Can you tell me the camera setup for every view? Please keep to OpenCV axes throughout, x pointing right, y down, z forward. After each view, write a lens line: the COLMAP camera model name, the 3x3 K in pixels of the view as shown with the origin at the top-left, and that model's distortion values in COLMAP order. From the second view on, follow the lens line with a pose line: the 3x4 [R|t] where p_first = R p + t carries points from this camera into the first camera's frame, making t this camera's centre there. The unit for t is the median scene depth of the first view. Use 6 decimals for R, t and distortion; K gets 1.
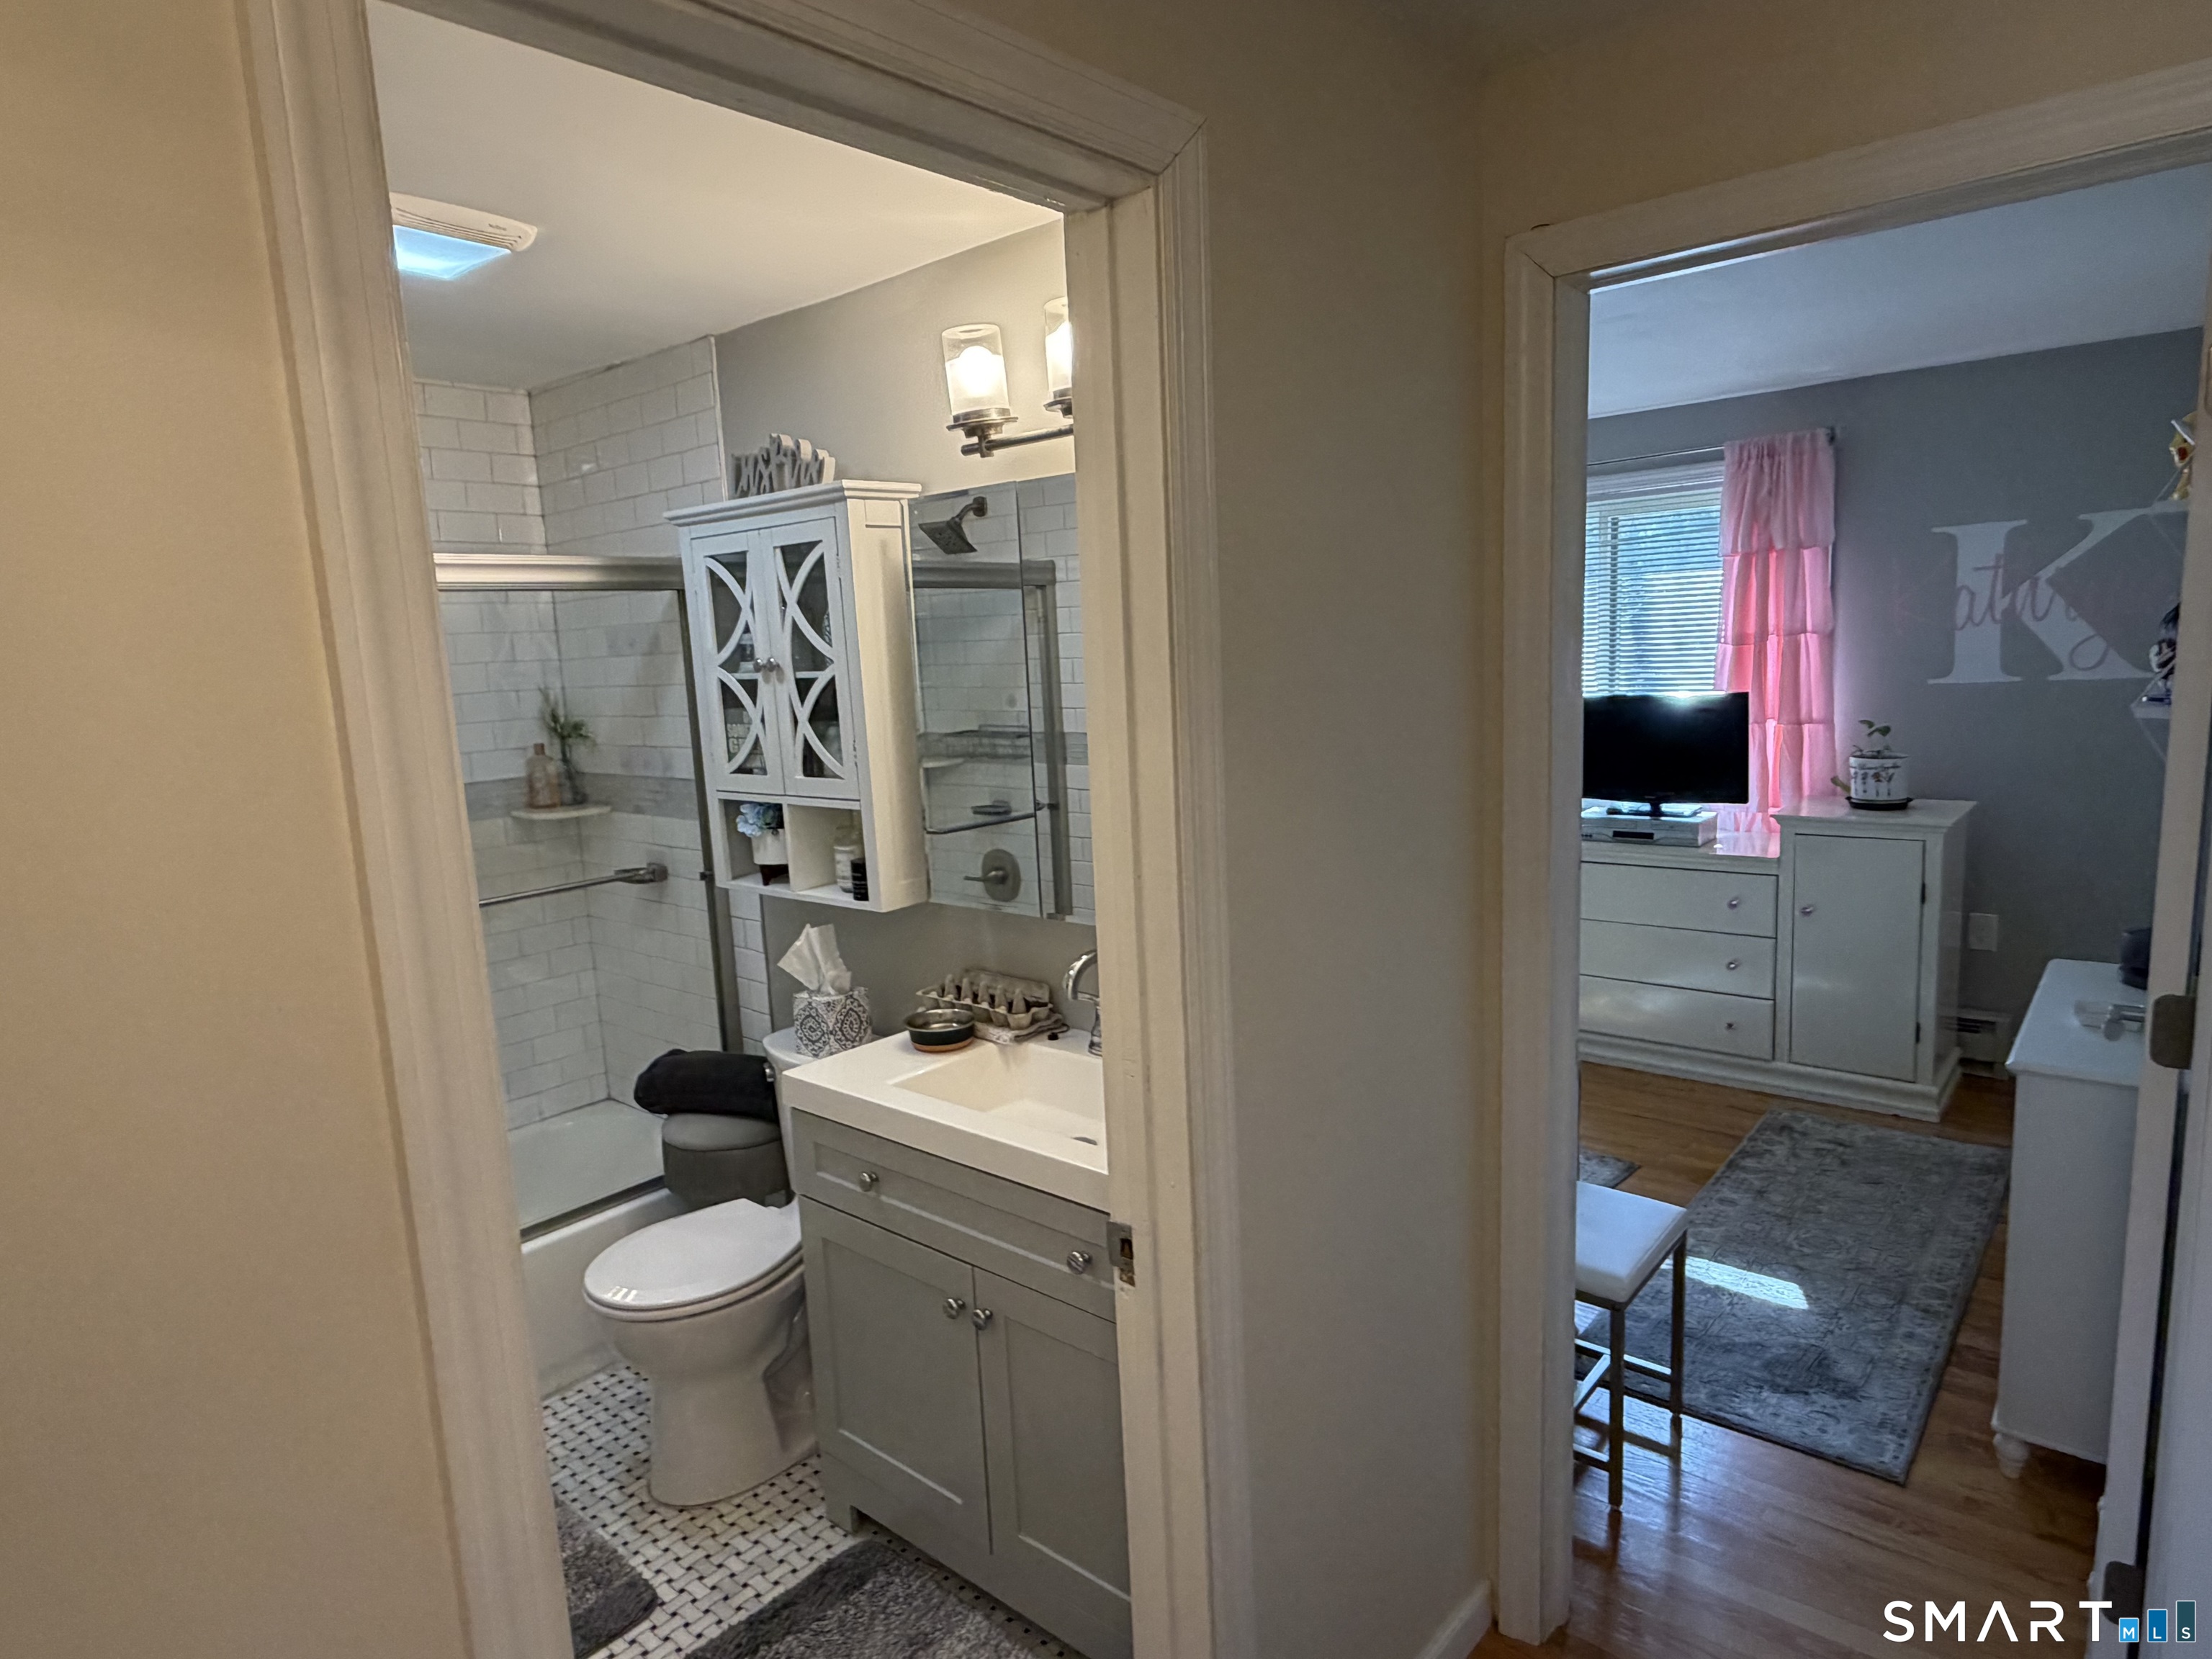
lens RADIAL K [[1272.6, 0, 1089.4], [0, 1272.6, 840.7], [0, 0, 1]] dist [0.004331, -0.000276]
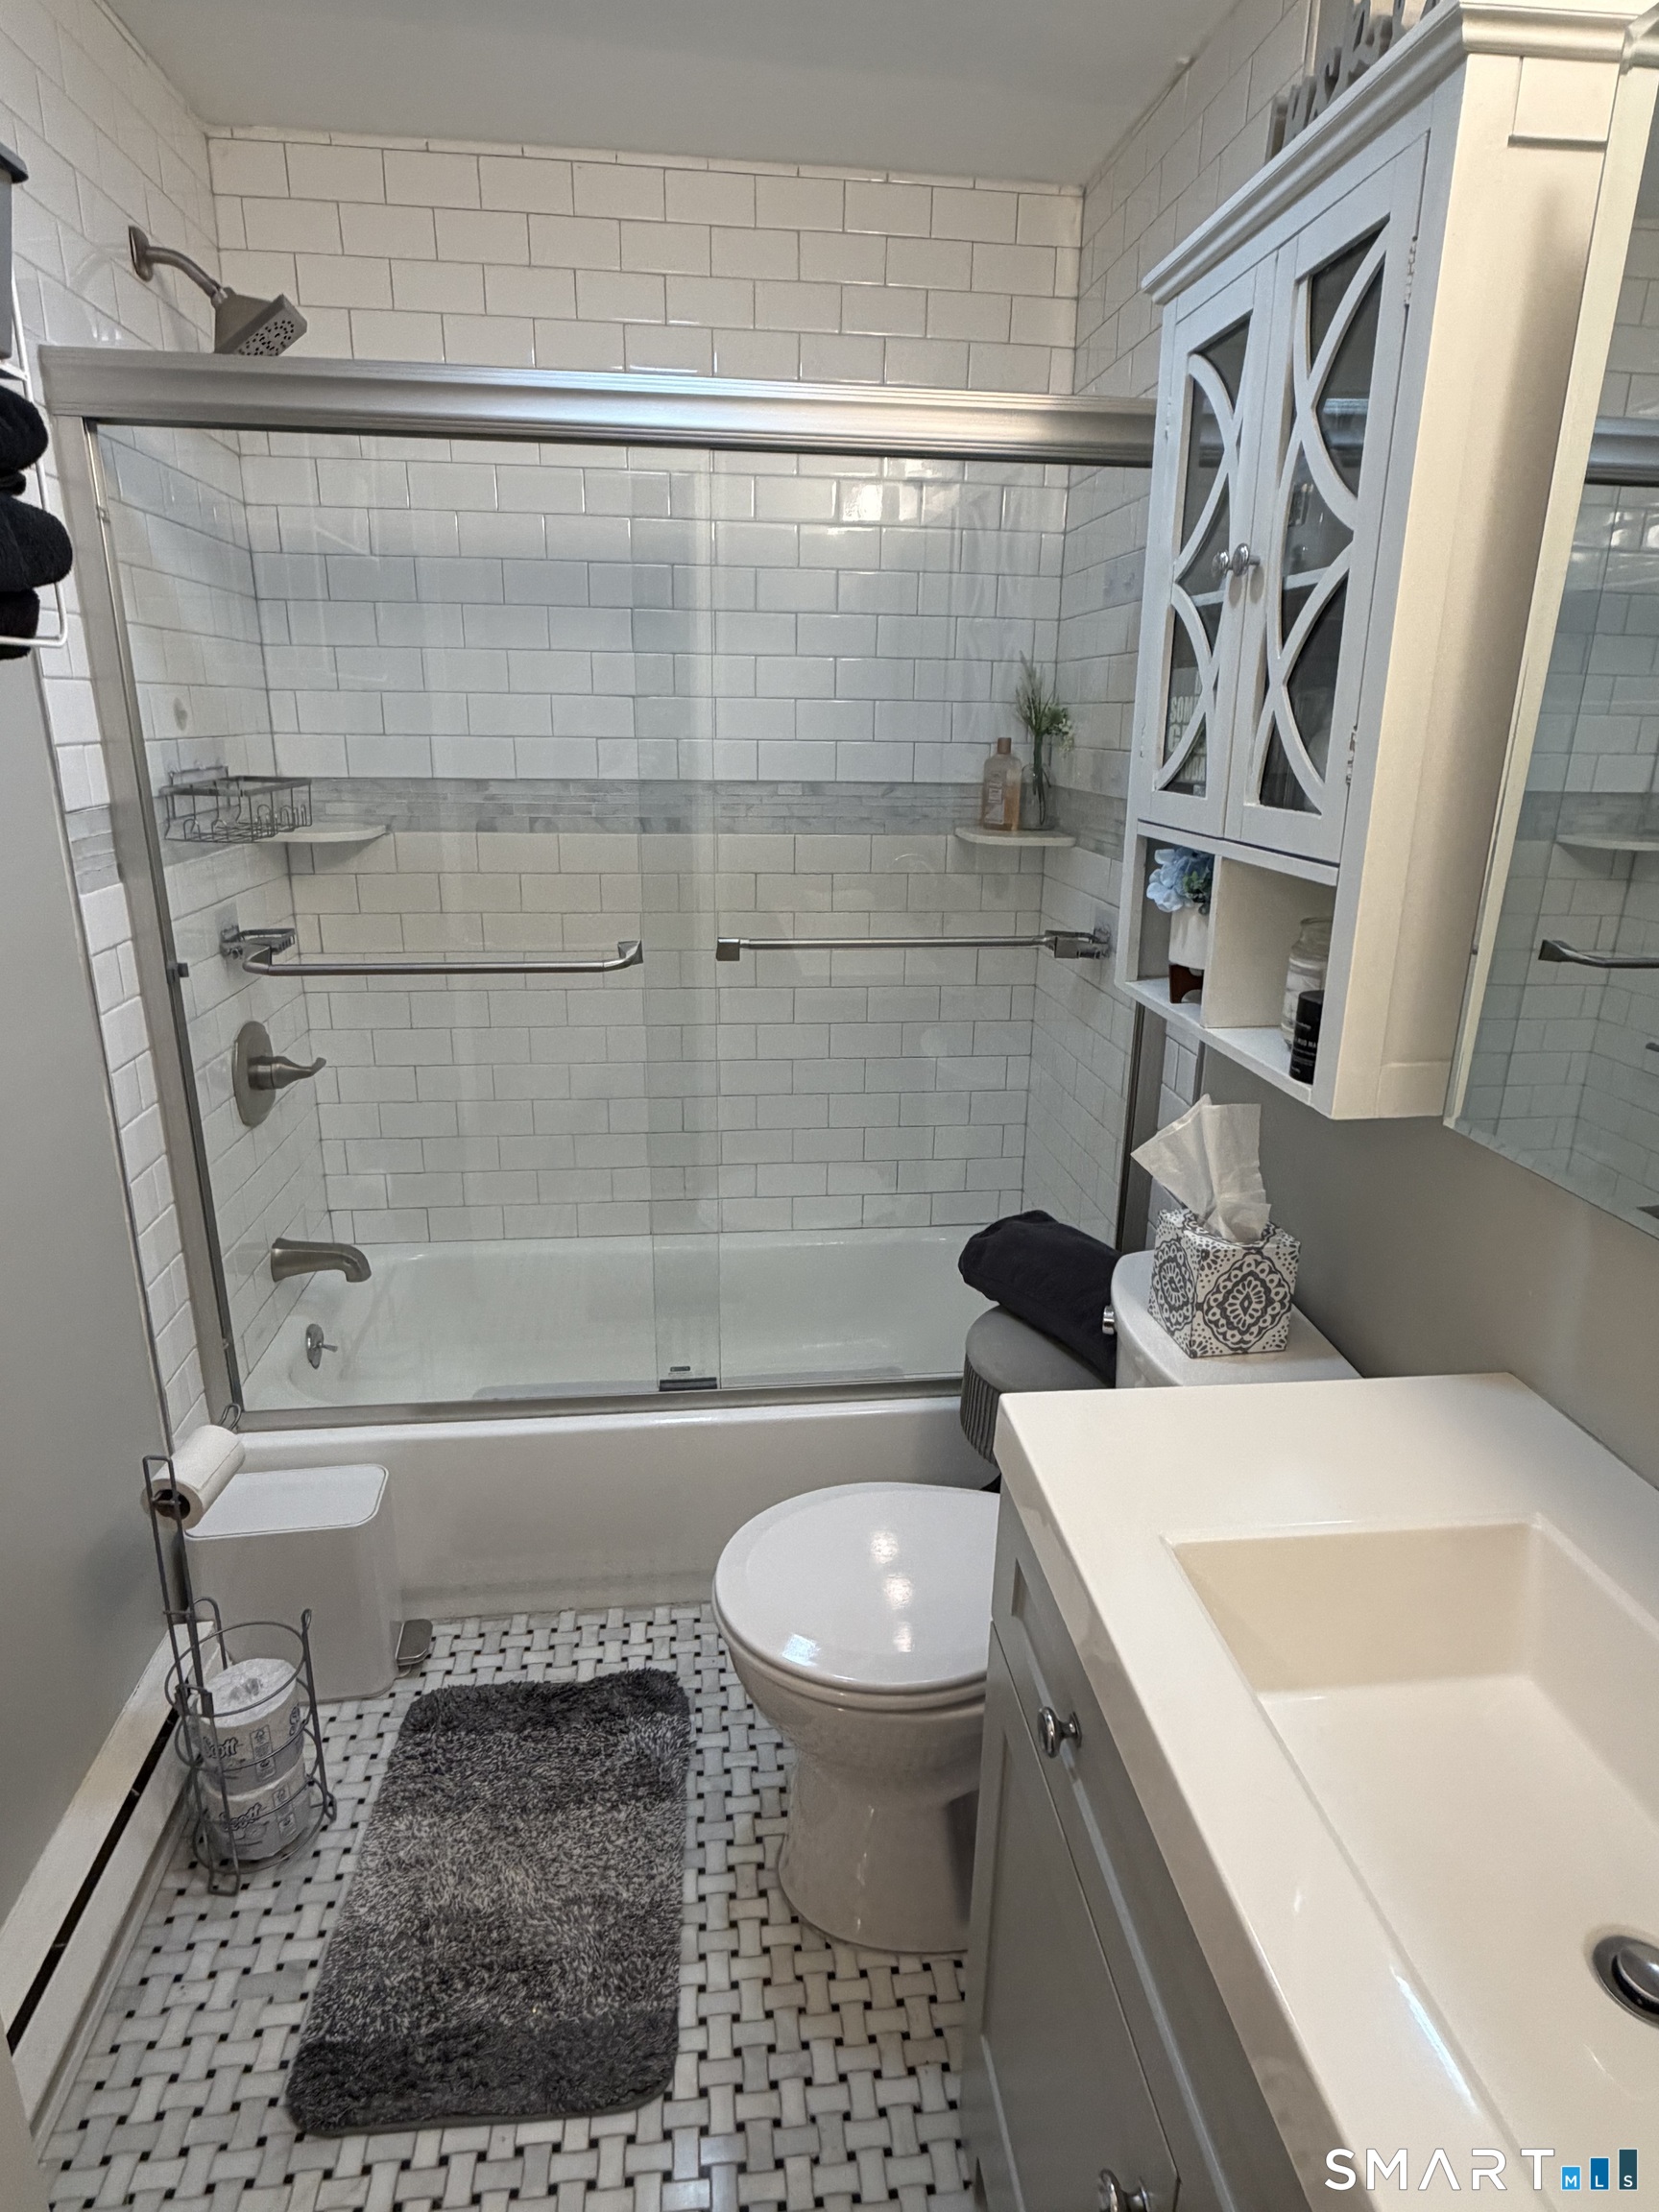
lens RADIAL K [[1234.9, 0, 826.7], [0, 1234.9, 1099.1], [0, 0, 1]] dist [-0.000914, 0.000959]
pose [[0.734046, 0.257464, -0.628401, -0.017624], [-0.156132, 0.964540, 0.212804, -0.015693], [0.660908, -0.058095, 0.748215, 0.520995]]
